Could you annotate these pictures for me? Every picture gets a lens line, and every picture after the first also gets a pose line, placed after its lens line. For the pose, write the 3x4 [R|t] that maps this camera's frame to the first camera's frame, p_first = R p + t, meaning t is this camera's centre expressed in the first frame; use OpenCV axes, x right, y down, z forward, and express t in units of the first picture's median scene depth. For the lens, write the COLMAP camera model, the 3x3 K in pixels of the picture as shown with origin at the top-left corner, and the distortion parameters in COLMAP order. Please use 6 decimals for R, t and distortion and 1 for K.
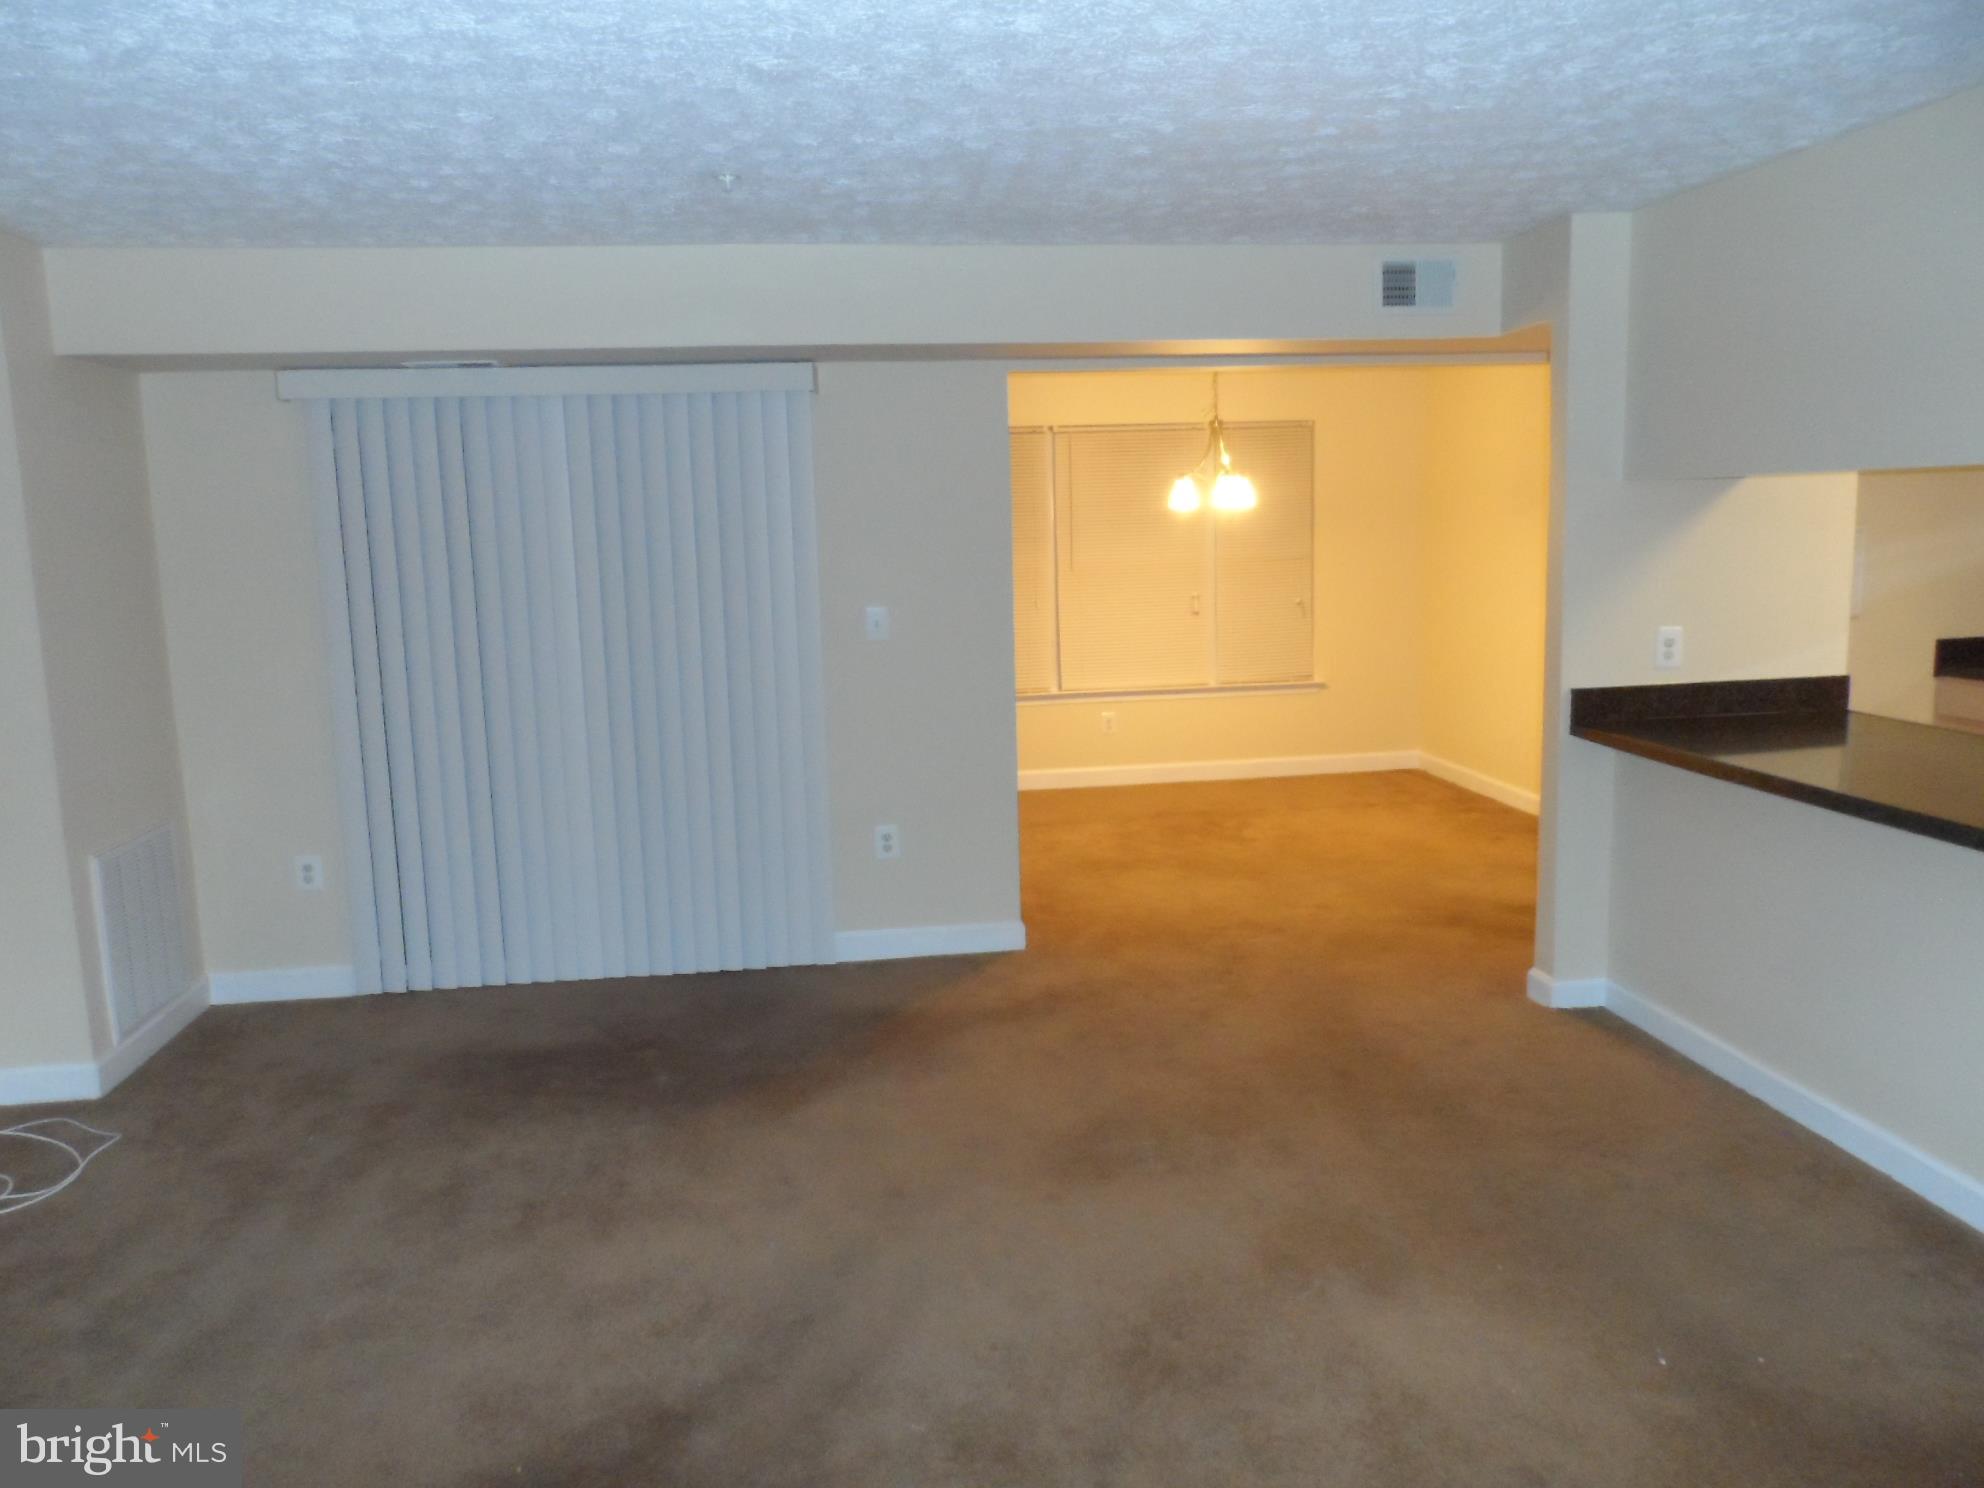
lens RADIAL K [[1490.0, 0, 992.0], [0, 1490.0, 744.0], [0, 0, 1]] dist [-0.051603, 0.001710]
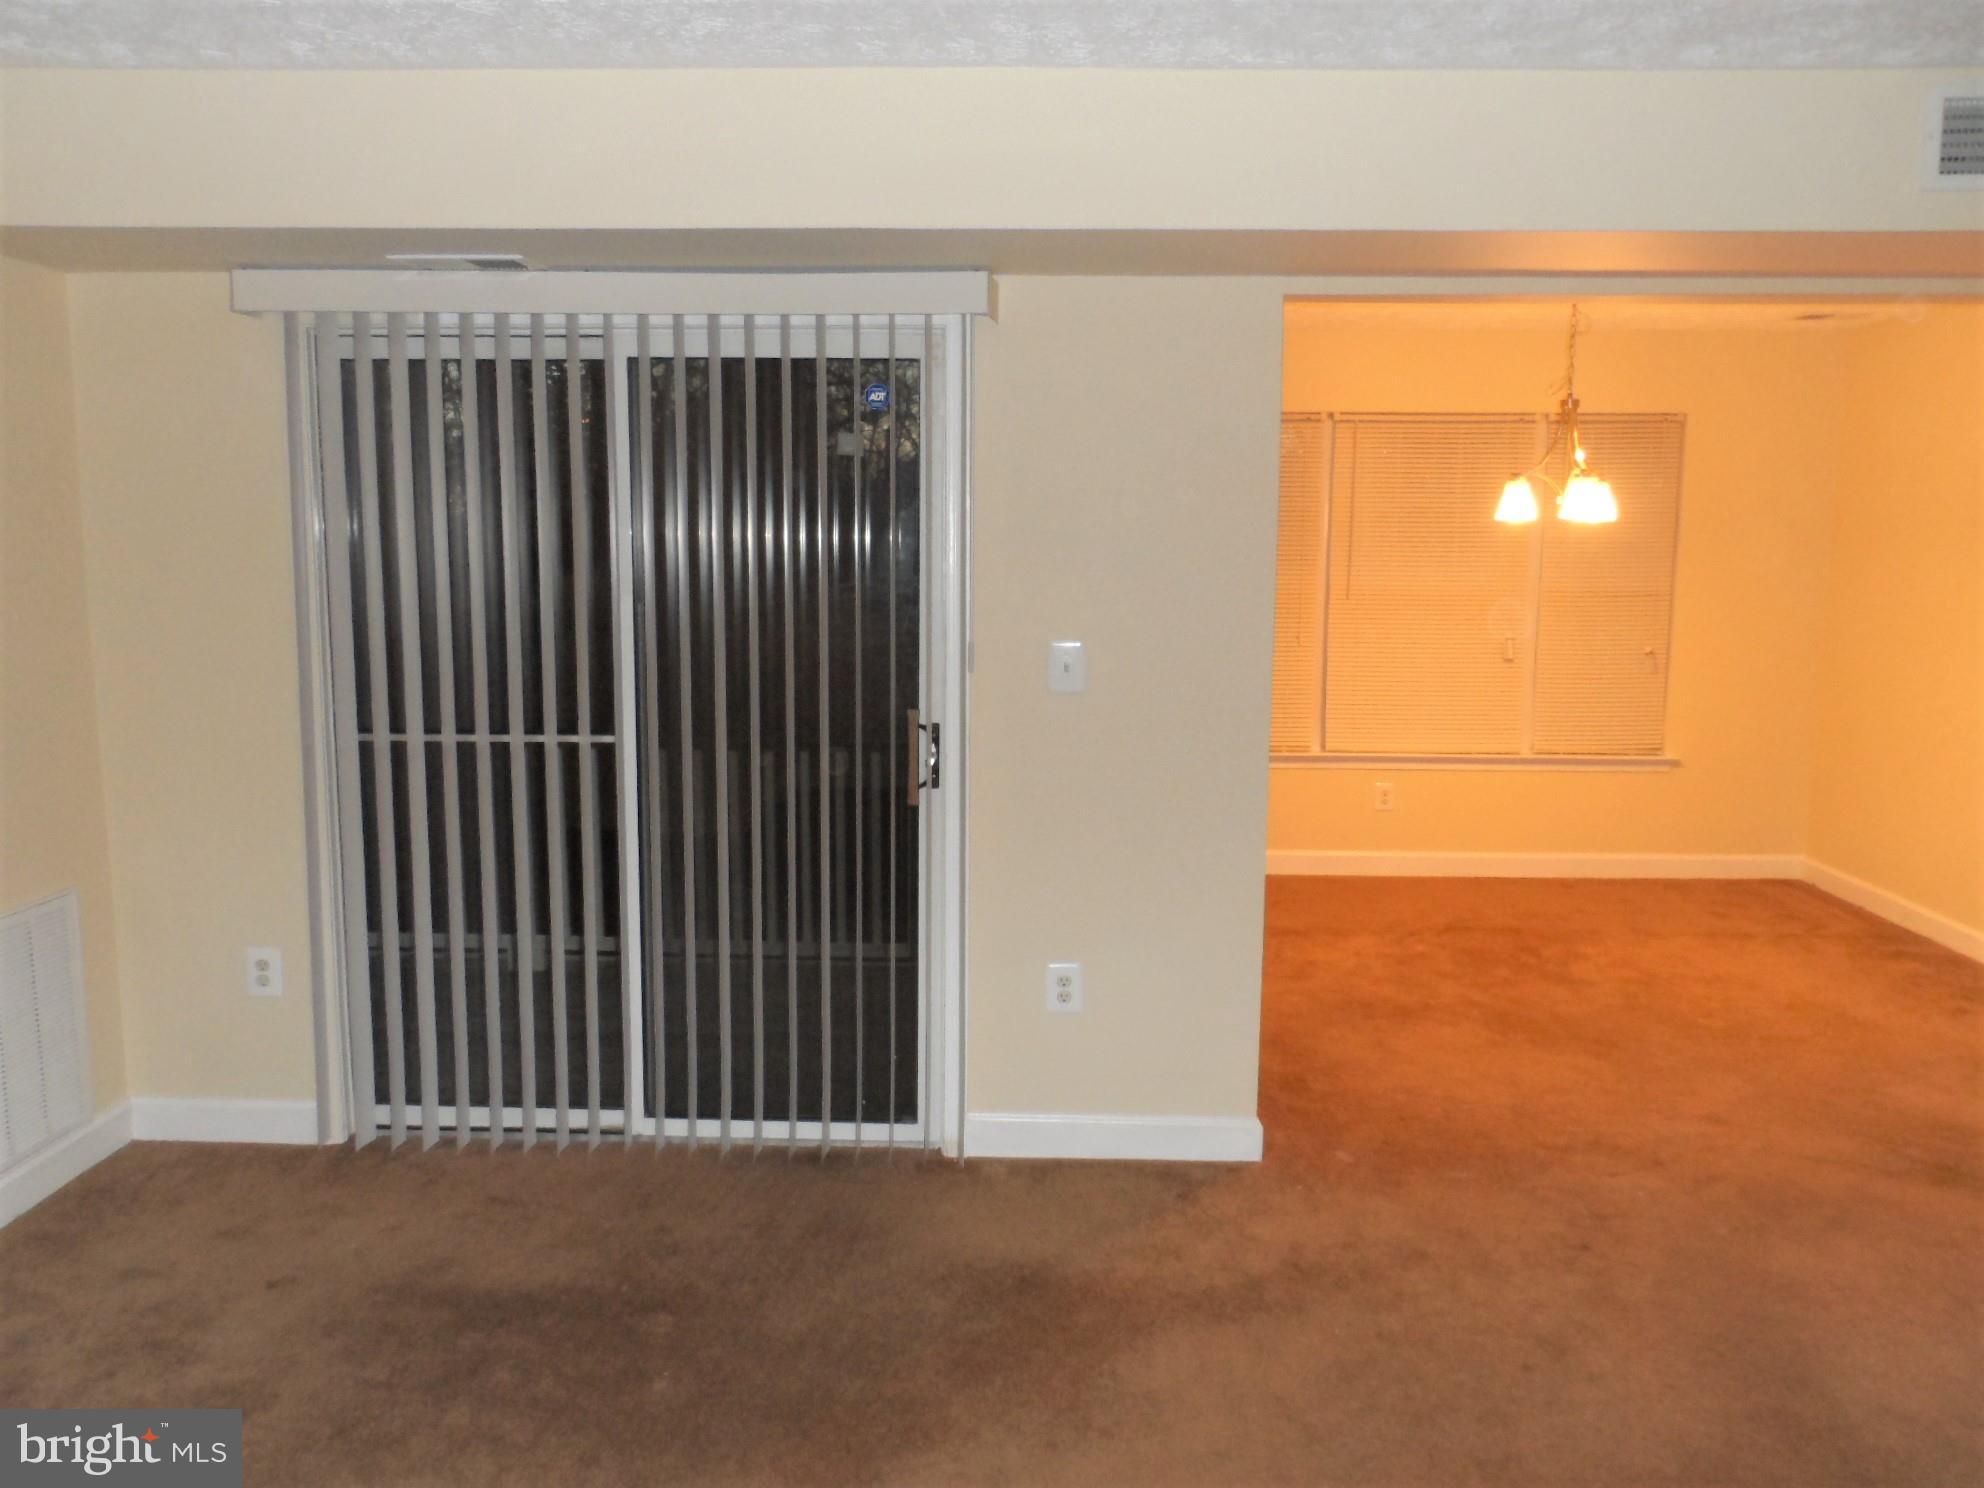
lens RADIAL K [[1520.3, 0, 997.4], [0, 1520.3, 752.6], [0, 0, 1]] dist [-0.014310, 0.017983]
pose [[0.986291, 0.057386, -0.154719, 0.000520], [-0.058601, 0.998276, -0.003298, -0.028766], [0.154263, 0.012319, 0.987953, 0.236966]]
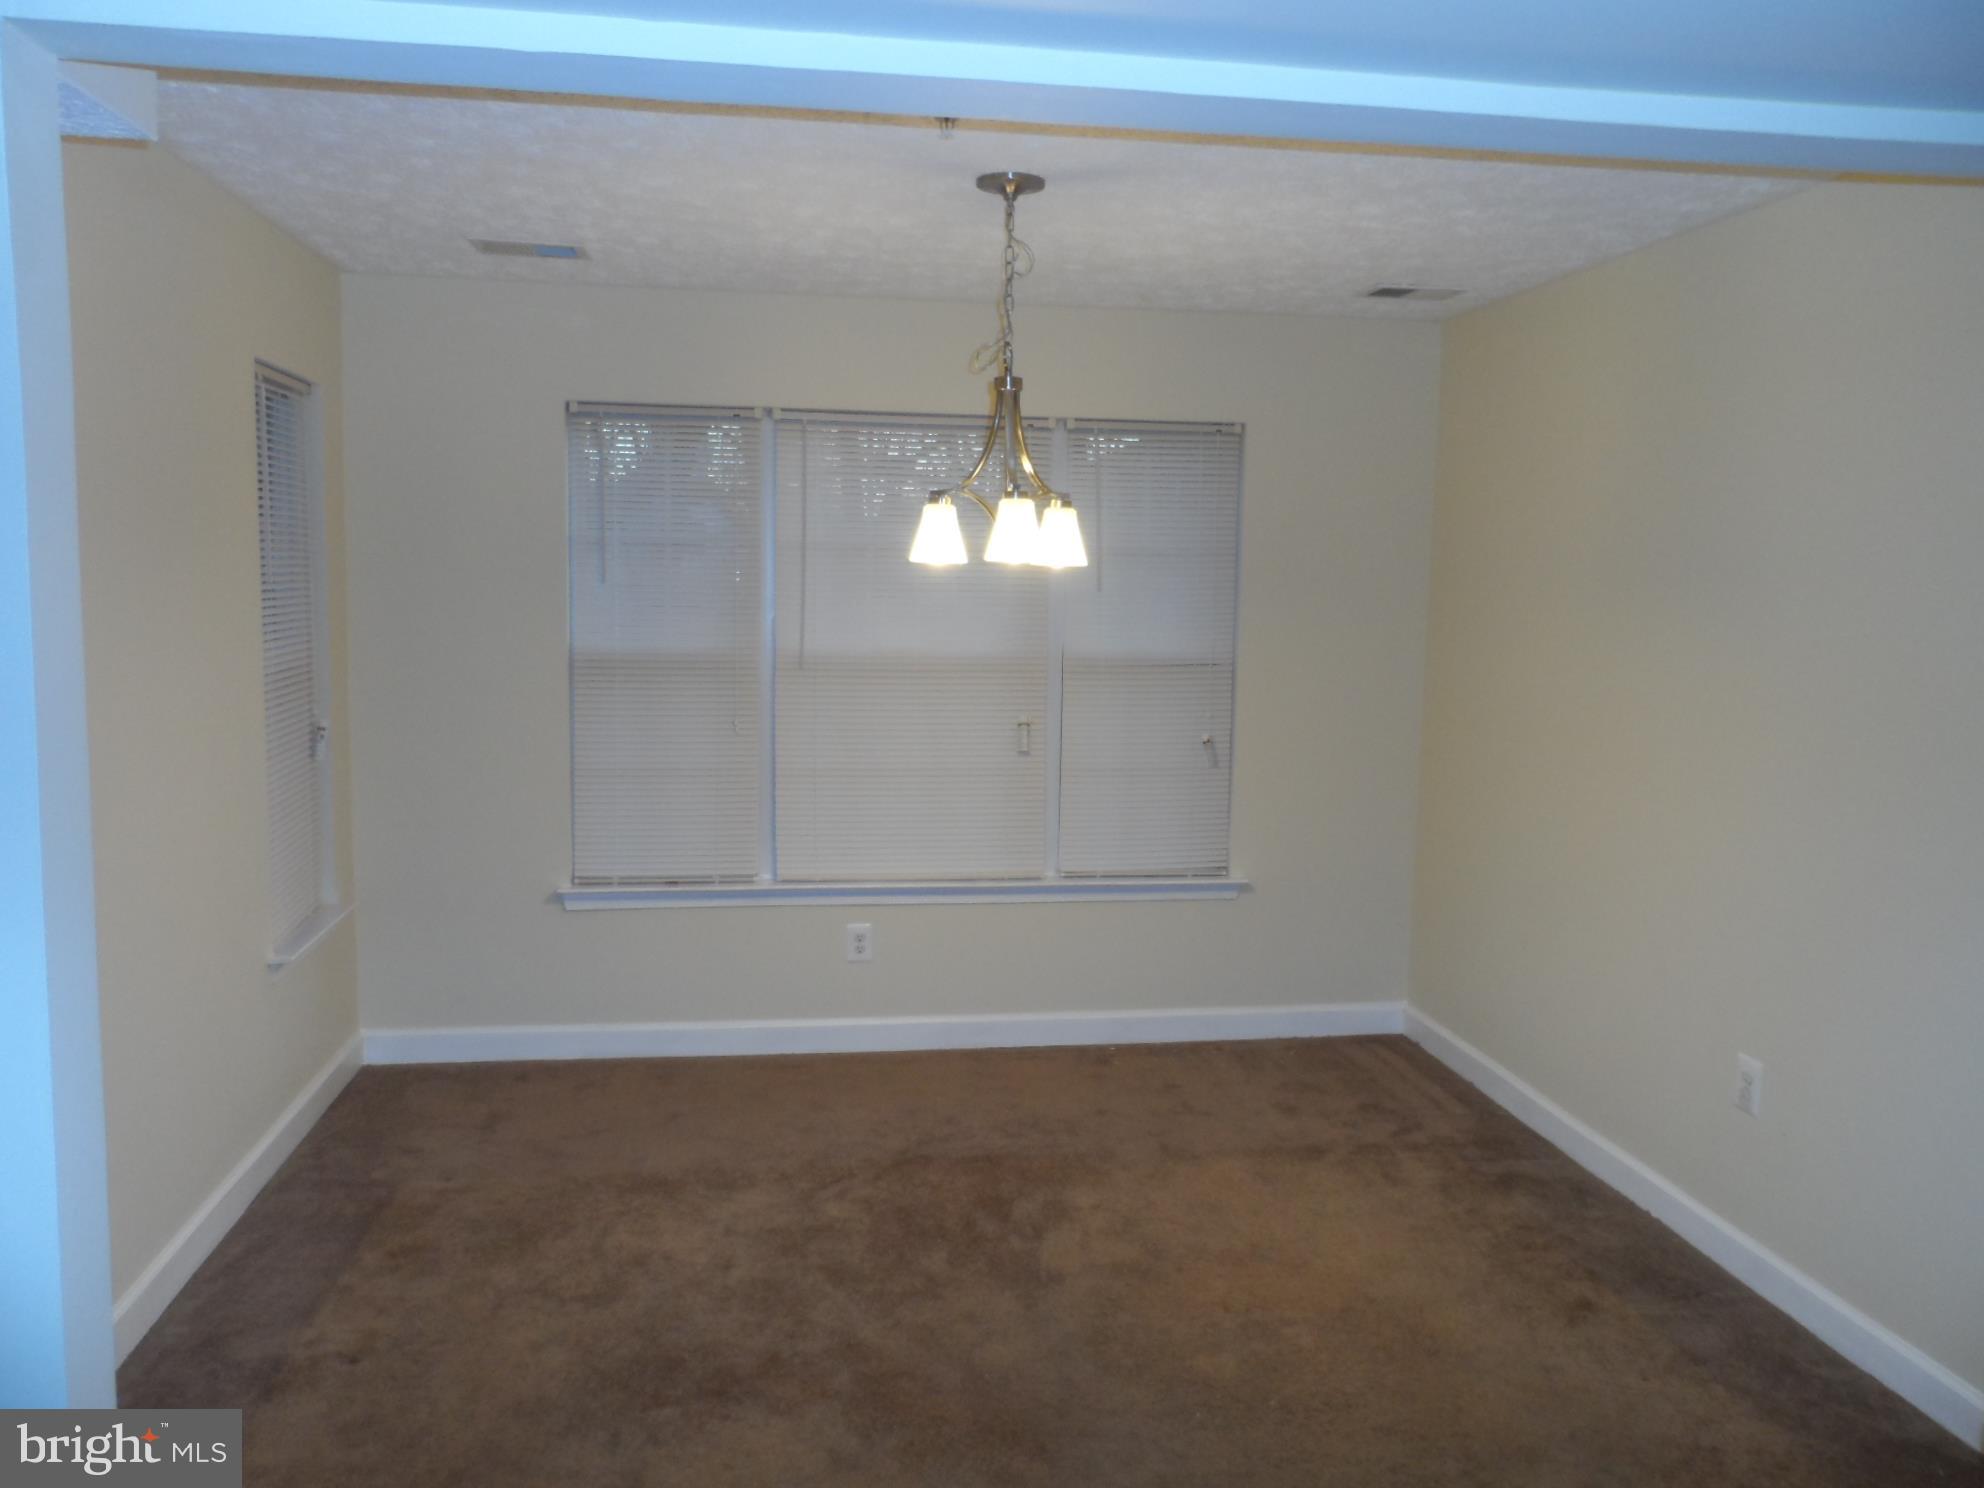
lens RADIAL K [[1520.3, 0, 997.4], [0, 1520.3, 752.6], [0, 0, 1]] dist [-0.014310, 0.017983]
pose [[0.998744, 0.045022, 0.021966, 0.148049], [-0.044244, 0.998418, -0.034697, -0.087290], [-0.023494, 0.033682, 0.999156, 0.547318]]
